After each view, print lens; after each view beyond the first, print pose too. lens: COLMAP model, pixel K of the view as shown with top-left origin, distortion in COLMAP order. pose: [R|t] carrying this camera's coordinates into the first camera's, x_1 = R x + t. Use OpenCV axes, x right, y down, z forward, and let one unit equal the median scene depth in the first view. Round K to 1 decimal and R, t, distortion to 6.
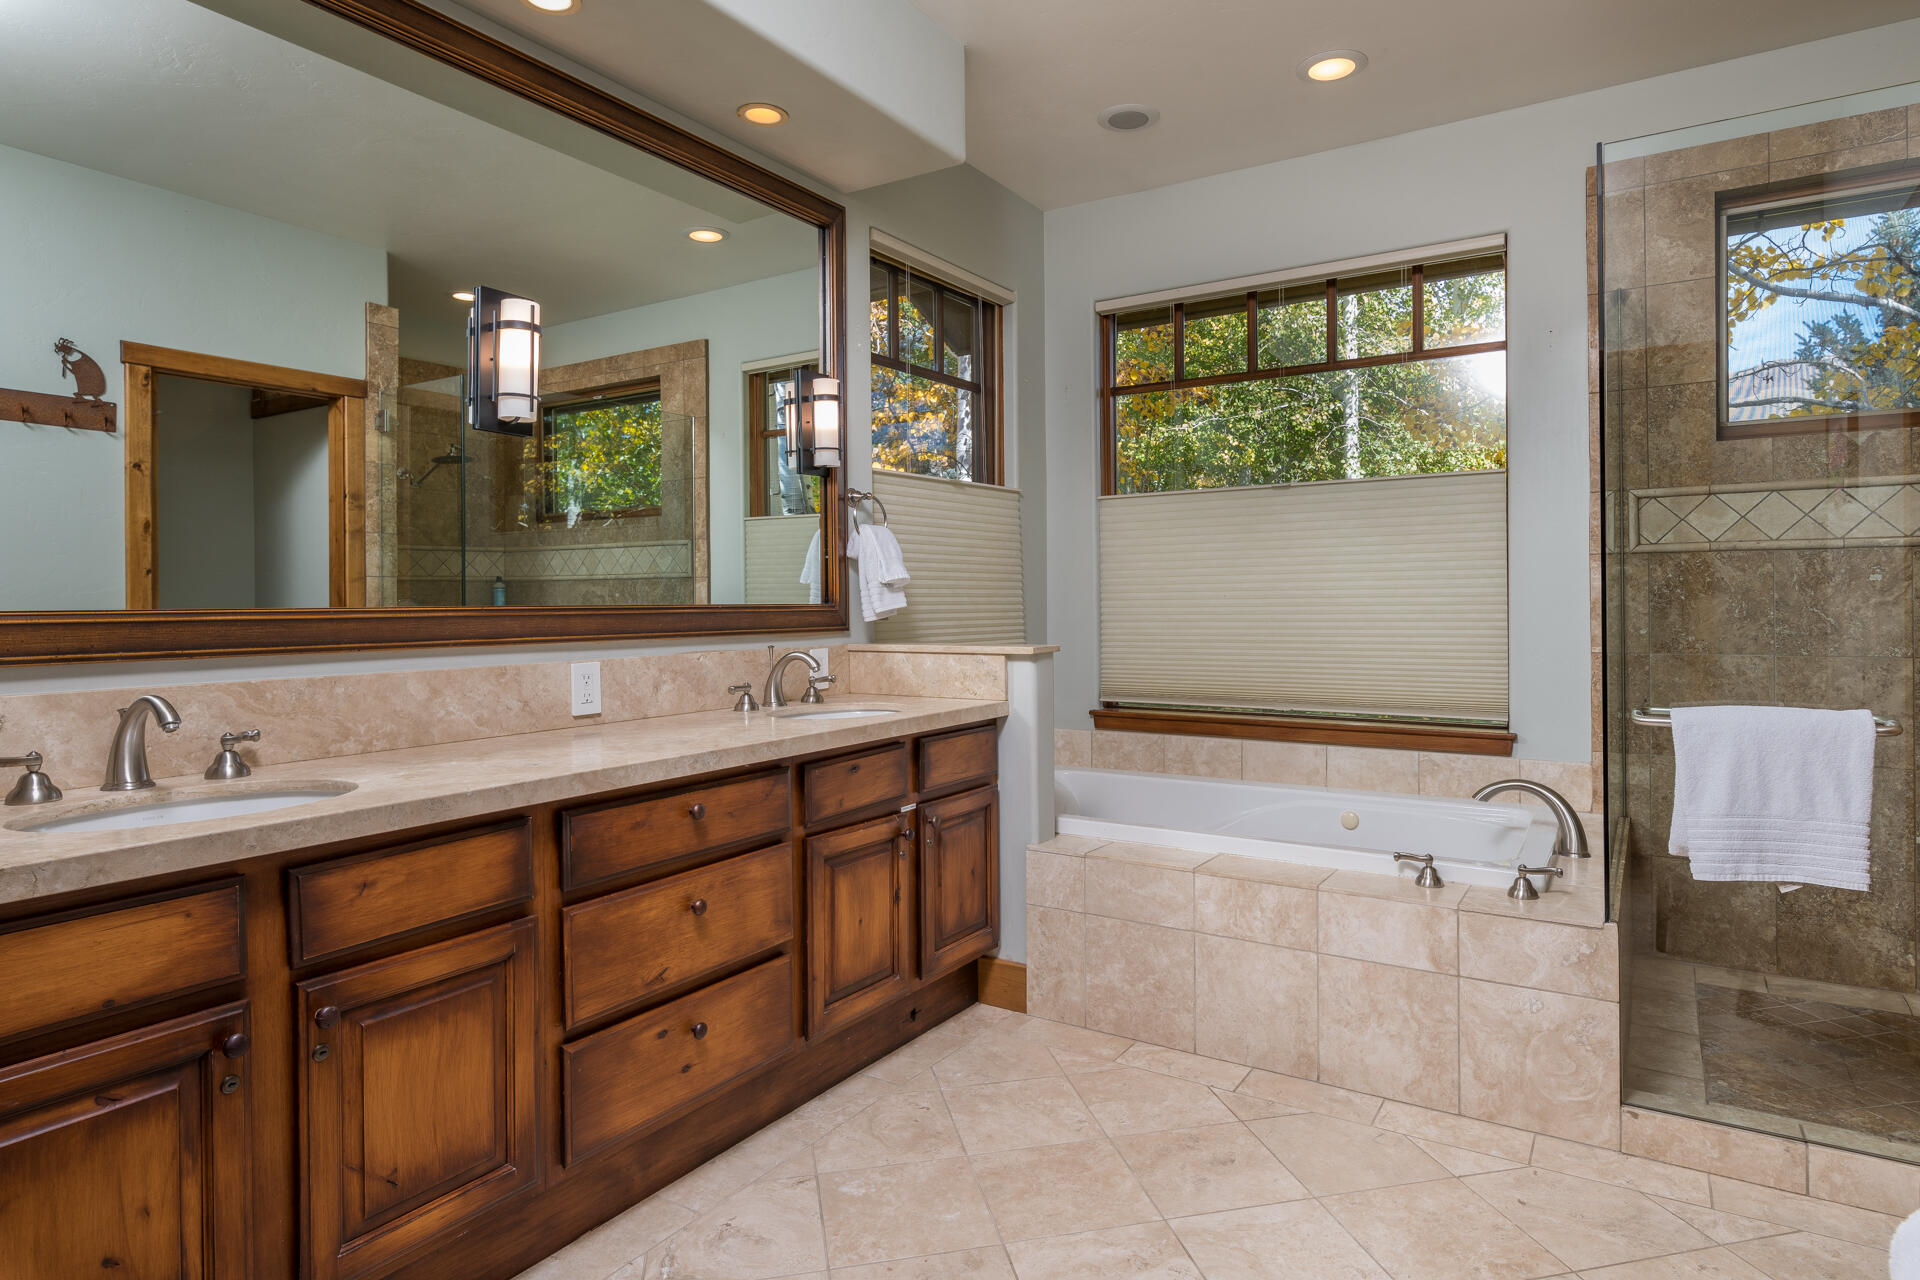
lens RADIAL K [[1050.0, 0, 961.7], [0, 1050.0, 601.1], [0, 0, 1]] dist [-0.000860, 0.000880]
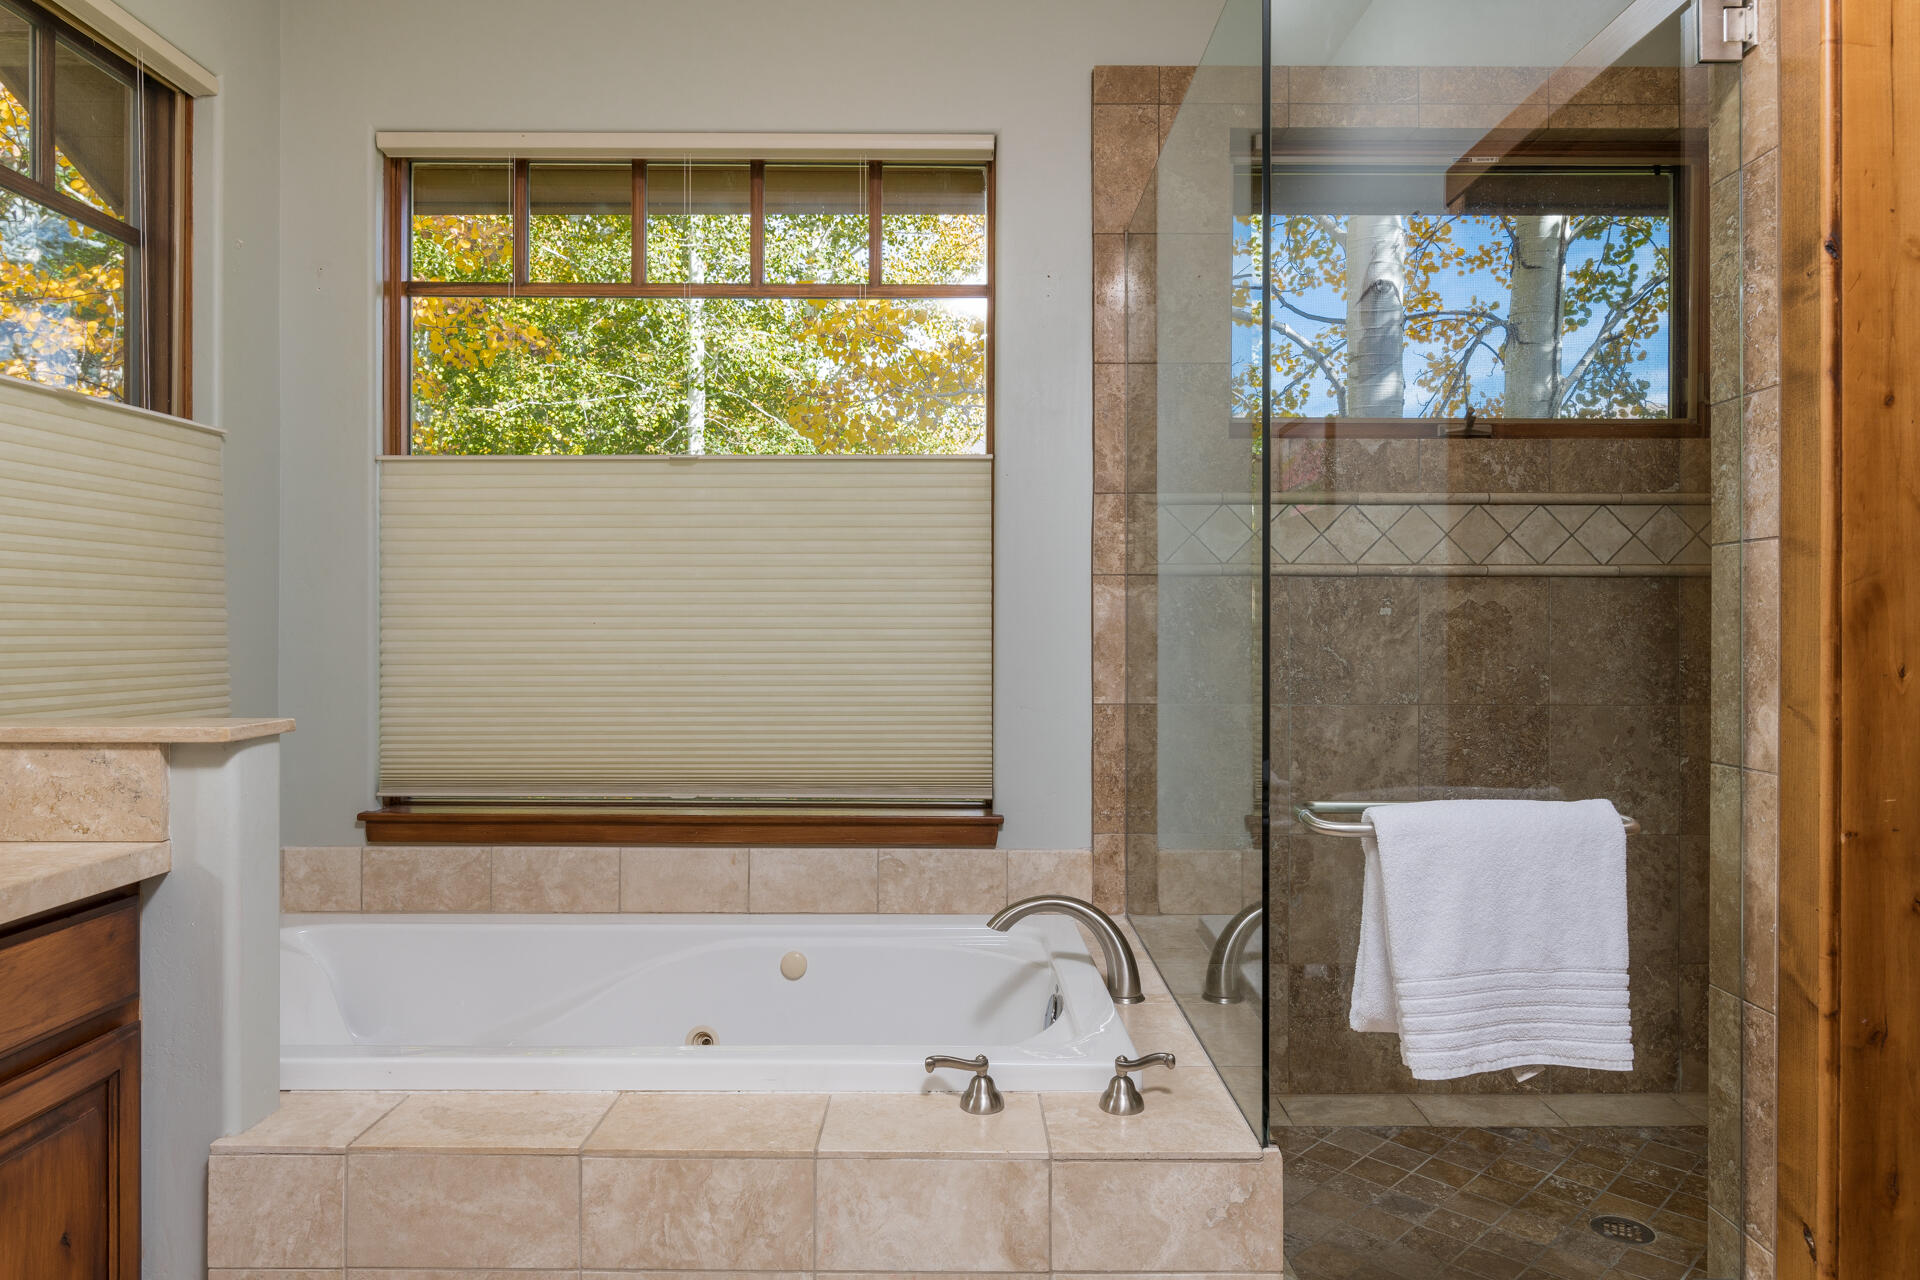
lens RADIAL K [[1197.1, 0, 963.7], [0, 1197.1, 626.4], [0, 0, 1]] dist [-0.001883, 0.001476]
pose [[0.830699, 0.009652, 0.556638, 0.042652], [-0.008330, 0.999953, -0.004908, -0.002516], [-0.556659, -0.000560, 0.830741, 0.370681]]
